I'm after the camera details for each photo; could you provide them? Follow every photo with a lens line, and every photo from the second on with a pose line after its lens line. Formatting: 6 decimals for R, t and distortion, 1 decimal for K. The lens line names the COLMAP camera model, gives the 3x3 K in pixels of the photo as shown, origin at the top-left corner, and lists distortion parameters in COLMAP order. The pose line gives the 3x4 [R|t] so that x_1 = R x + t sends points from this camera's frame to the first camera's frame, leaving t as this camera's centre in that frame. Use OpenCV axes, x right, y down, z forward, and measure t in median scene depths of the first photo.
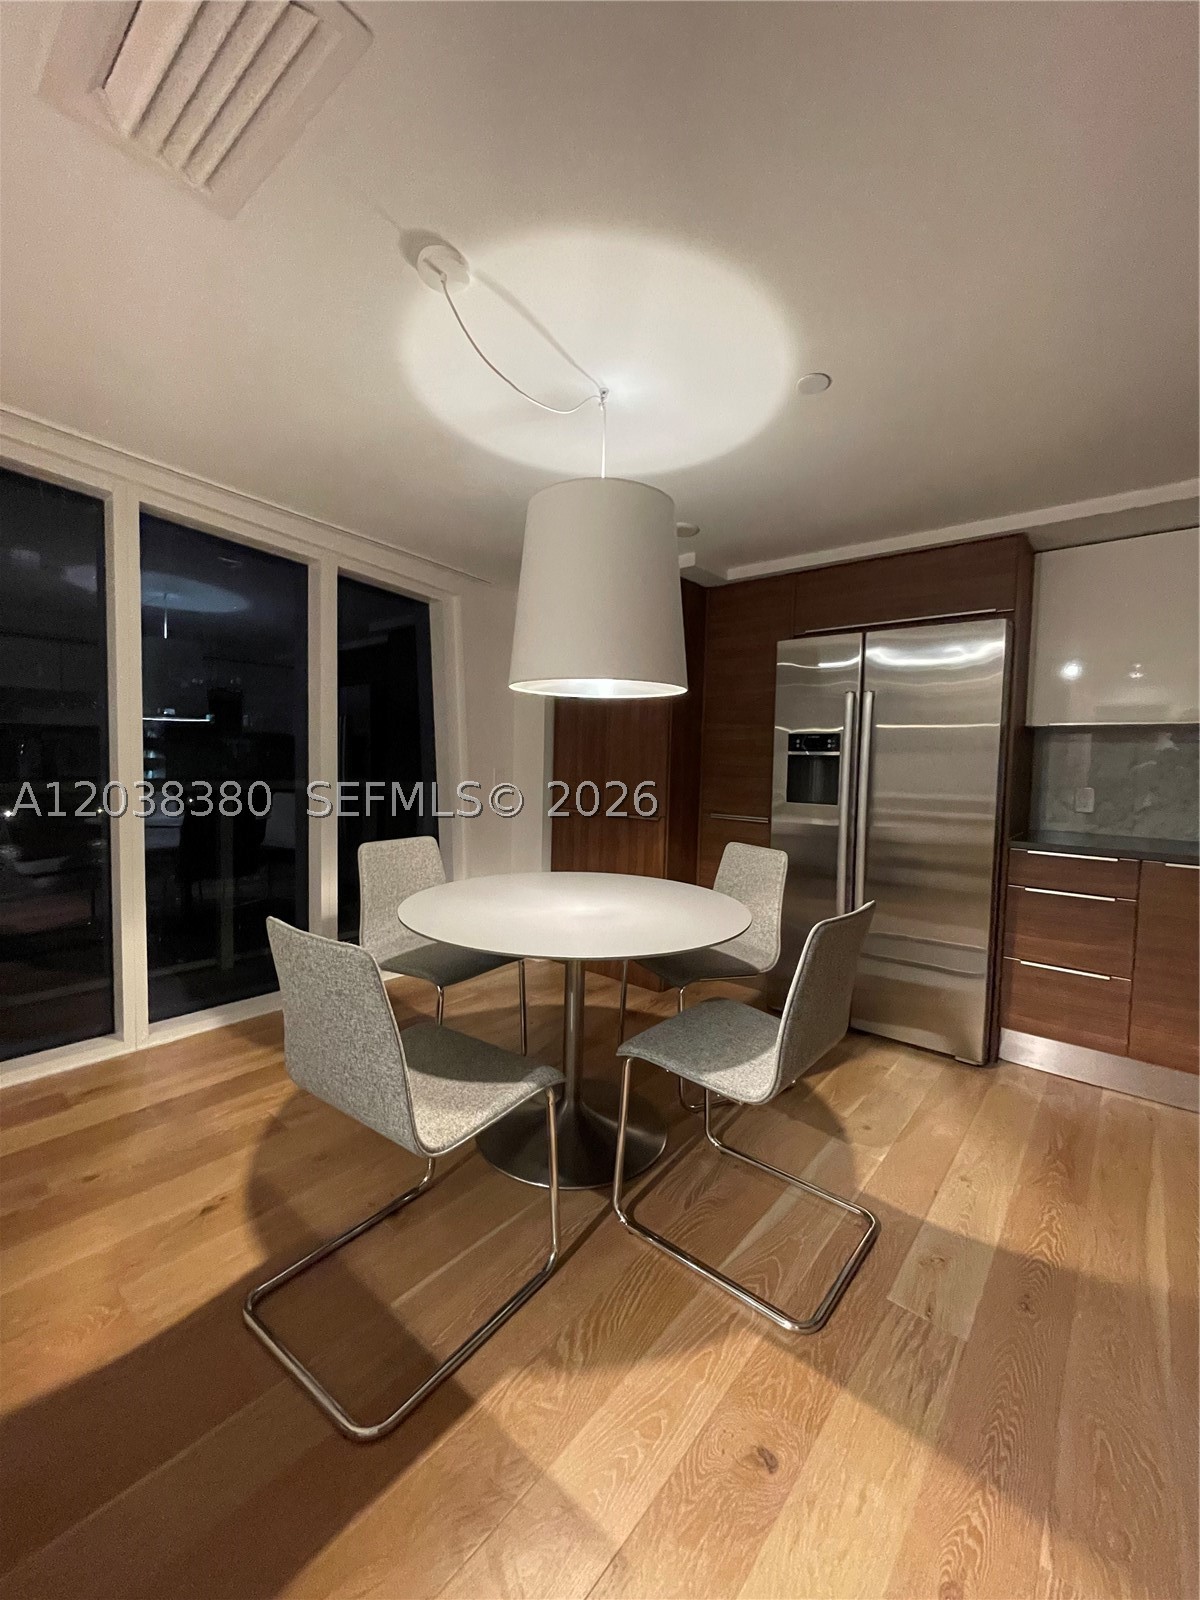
lens RADIAL K [[645.5, 0, 593.4], [0, 645.5, 795.9], [0, 0, 1]] dist [-0.001608, -0.000775]
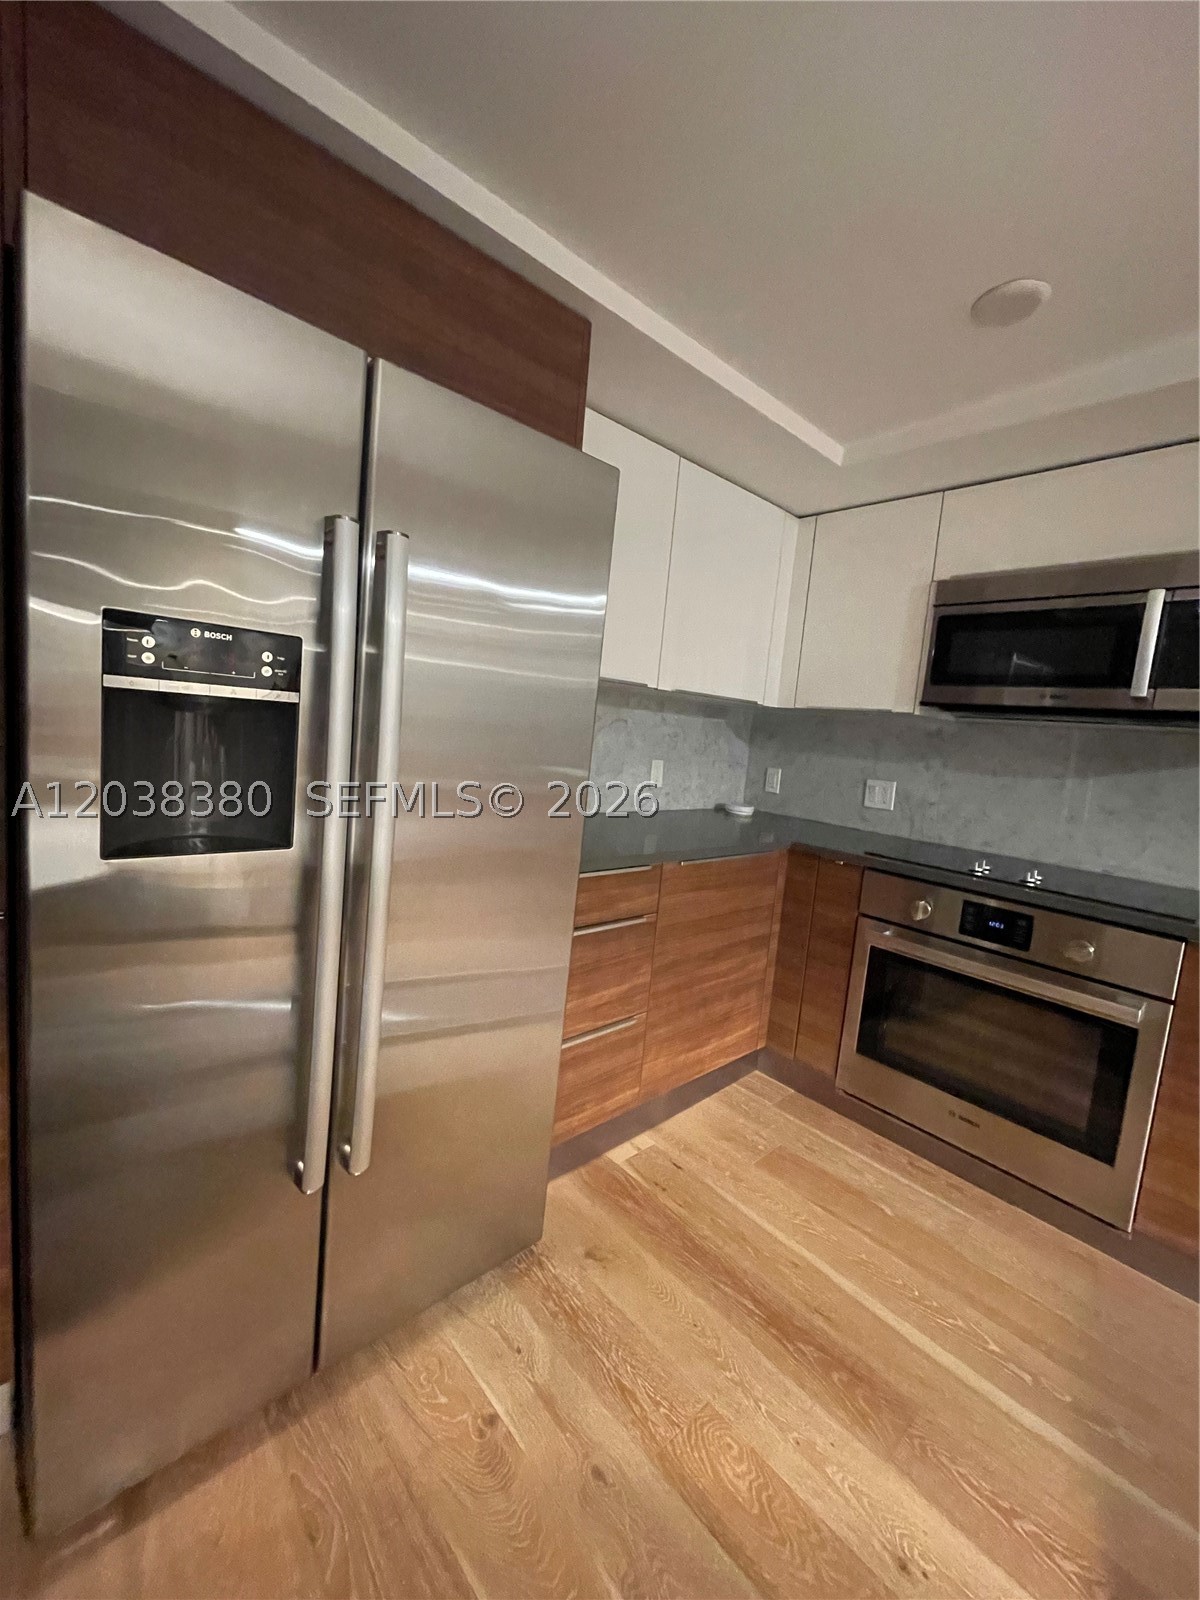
lens RADIAL K [[645.5, 0, 593.4], [0, 645.5, 795.9], [0, 0, 1]] dist [-0.001608, -0.000775]
pose [[0.129682, -0.119368, 0.984344, 0.096329], [-0.030284, 0.991787, 0.124260, -0.092669], [-0.991093, -0.045924, 0.125002, 1.225696]]
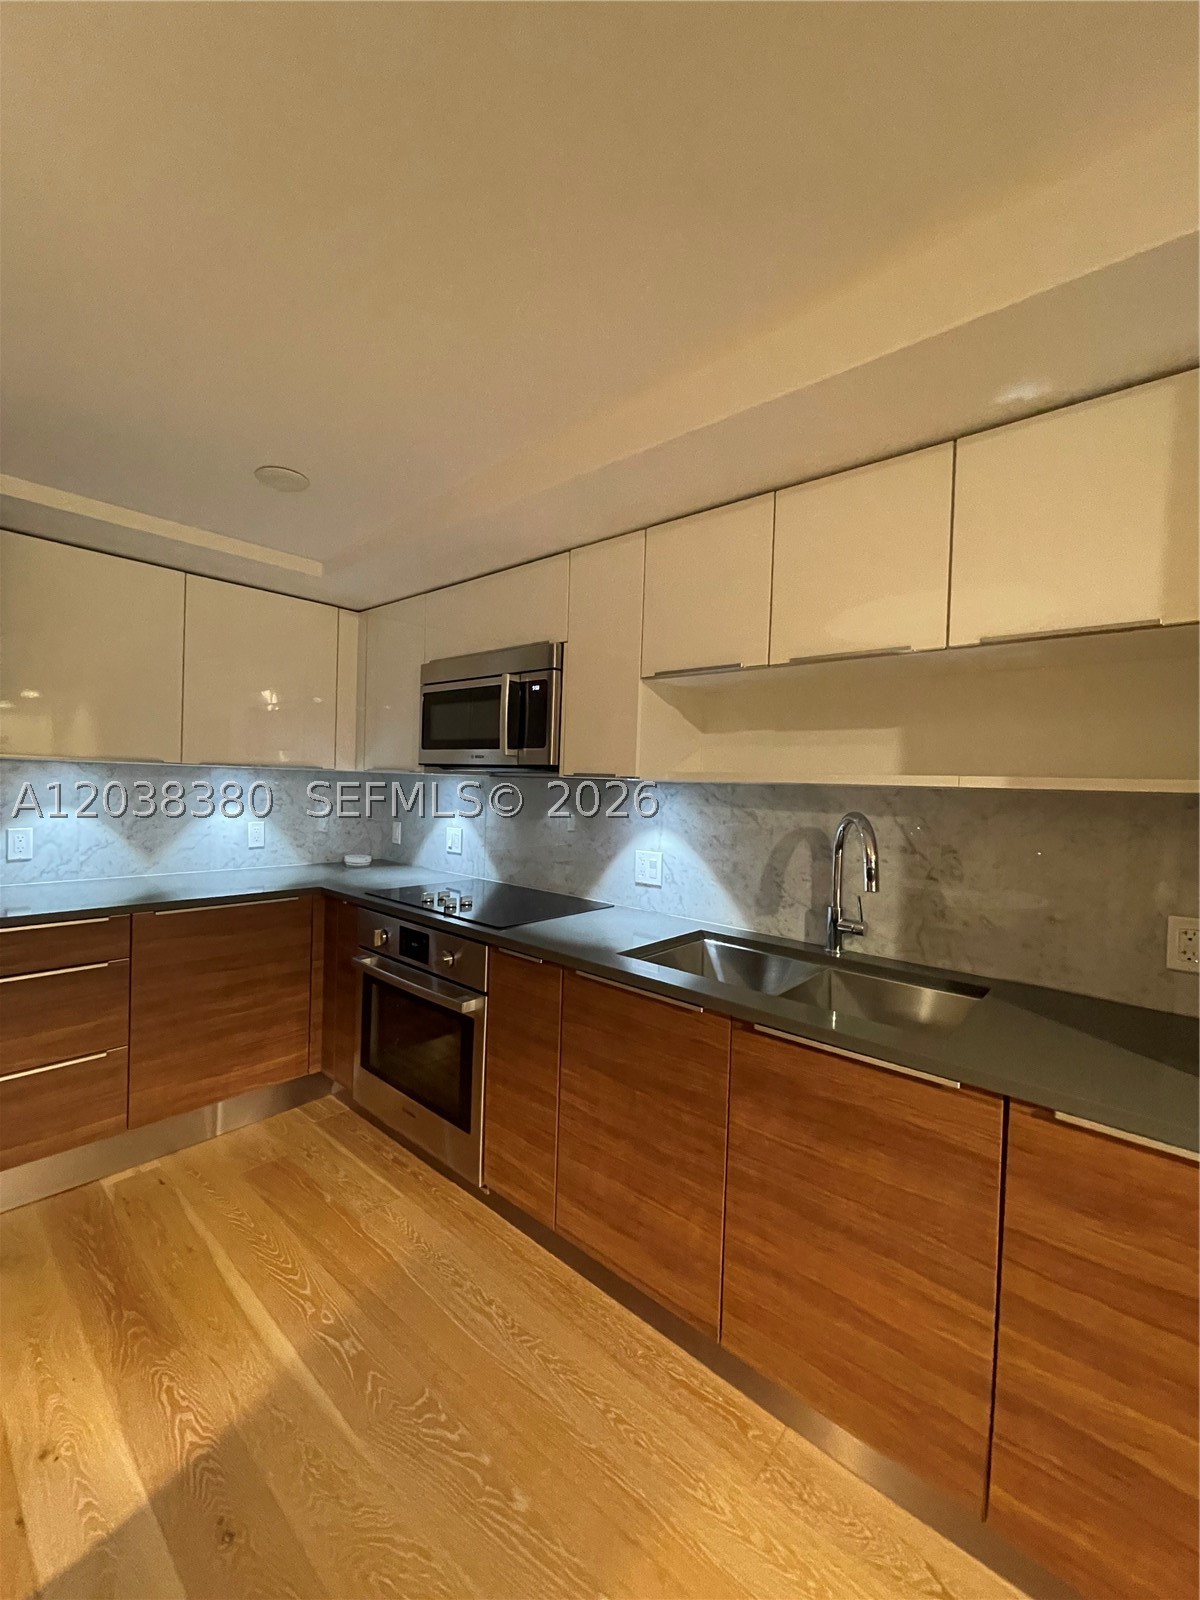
lens RADIAL K [[645.5, 0, 593.4], [0, 645.5, 795.9], [0, 0, 1]] dist [-0.001608, -0.000775]
pose [[0.018797, -0.043891, 0.998859, -0.059143], [0.022351, 0.998805, 0.043468, -0.115971], [-0.999573, 0.021508, 0.019755, 0.397906]]
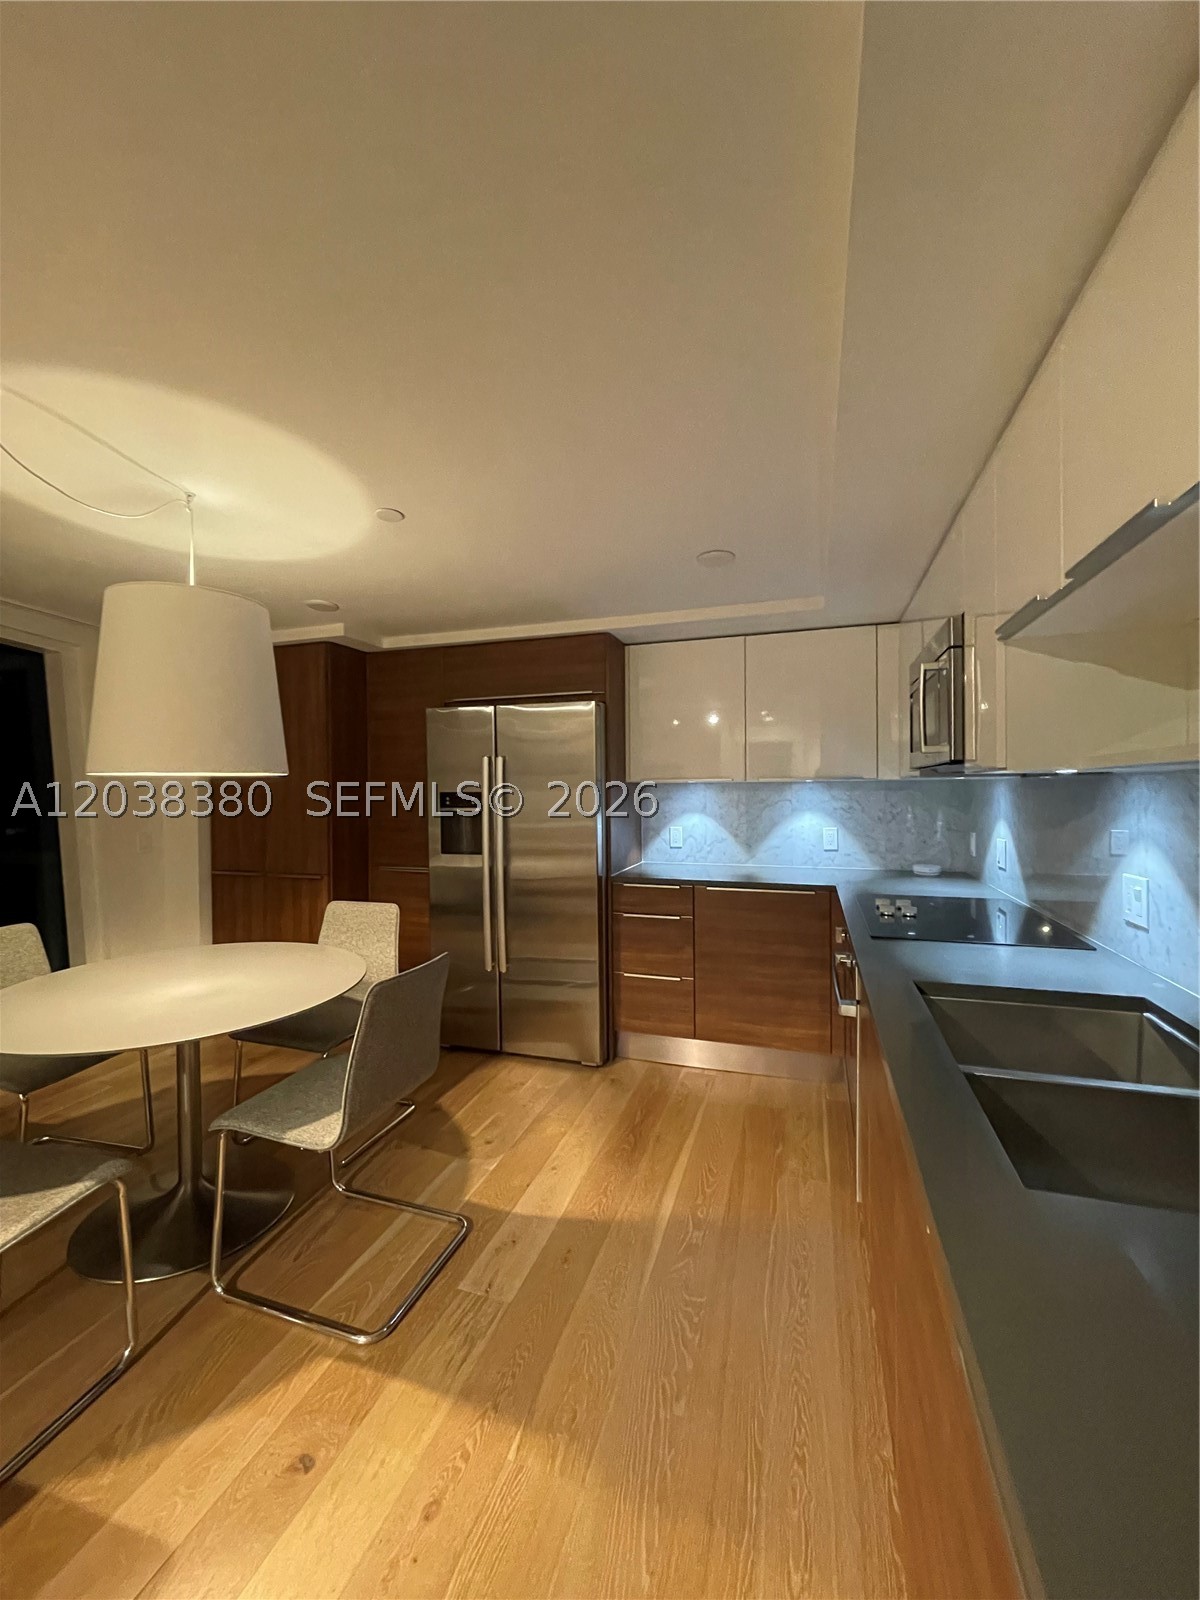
lens RADIAL K [[649.2, 0, 590.3], [0, 649.2, 795.3], [0, 0, 1]] dist [0.002205, -0.000298]
pose [[0.927862, -0.033951, 0.371374, 0.206528], [0.049764, 0.998213, -0.033076, -0.065417], [-0.369588, 0.049171, 0.927894, -0.200888]]
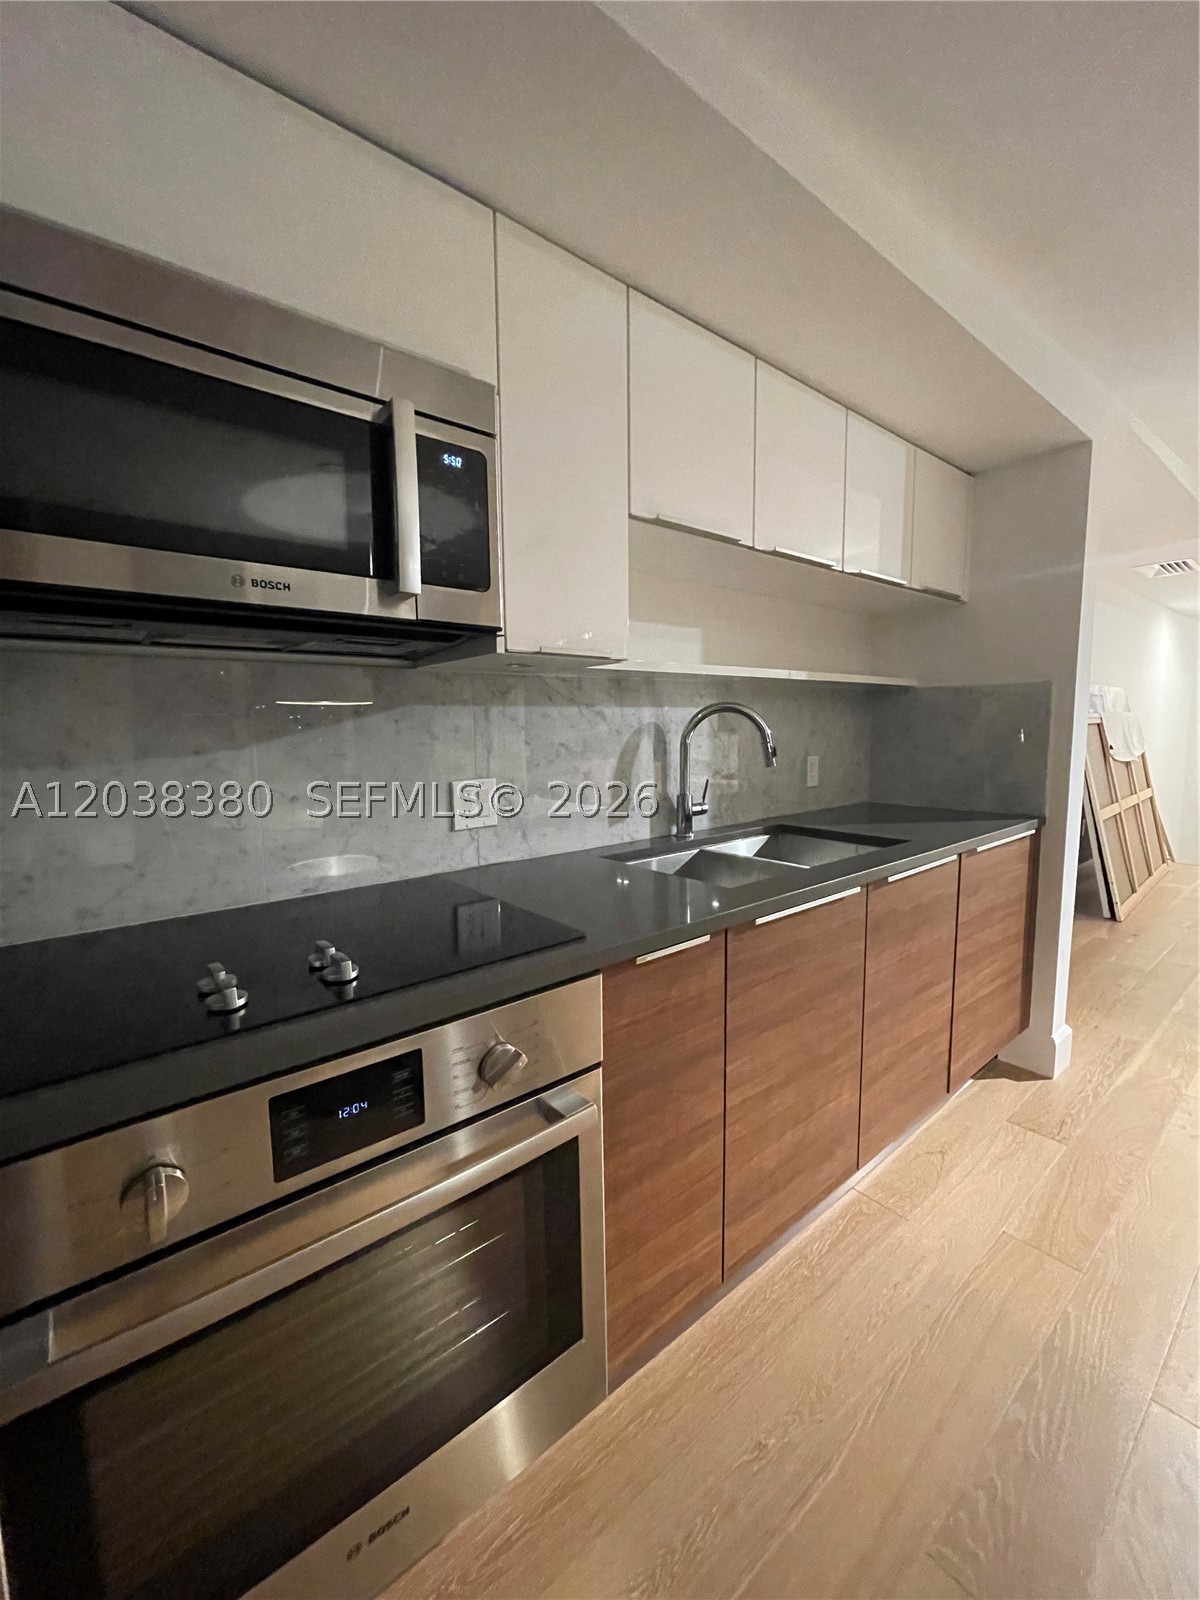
lens RADIAL K [[645.5, 0, 593.4], [0, 645.5, 795.9], [0, 0, 1]] dist [-0.001608, -0.000775]
pose [[-0.983734, -0.026875, 0.177608, 0.868364], [0.002698, 0.986422, 0.164209, -0.067128], [-0.179610, 0.162017, -0.970304, 1.082280]]
